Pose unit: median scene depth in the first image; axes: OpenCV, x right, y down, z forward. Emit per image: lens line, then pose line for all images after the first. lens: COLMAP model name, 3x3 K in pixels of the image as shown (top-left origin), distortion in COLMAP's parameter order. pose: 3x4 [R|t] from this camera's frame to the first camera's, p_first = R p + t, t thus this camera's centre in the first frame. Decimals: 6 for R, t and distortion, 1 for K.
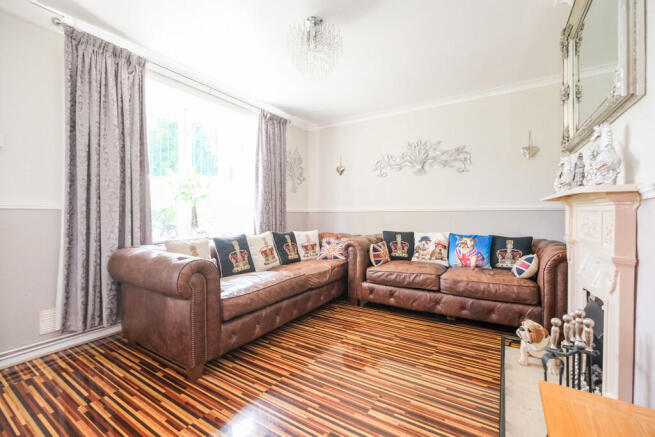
lens RADIAL K [[281.7, 0, 330.2], [0, 281.7, 216.3], [0, 0, 1]] dist [-0.001369, -0.000137]
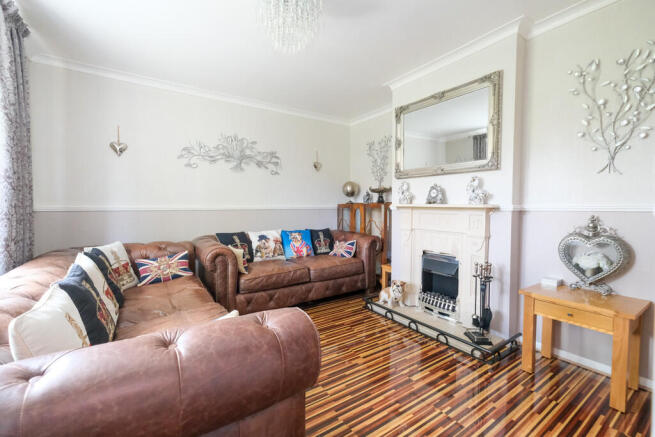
lens RADIAL K [[281.7, 0, 330.2], [0, 281.7, 216.3], [0, 0, 1]] dist [-0.001369, -0.000137]
pose [[0.408927, -0.029860, 0.912079, -0.529687], [0.007729, 0.999542, 0.029258, -0.026479], [-0.912535, -0.004915, 0.408970, 0.396480]]
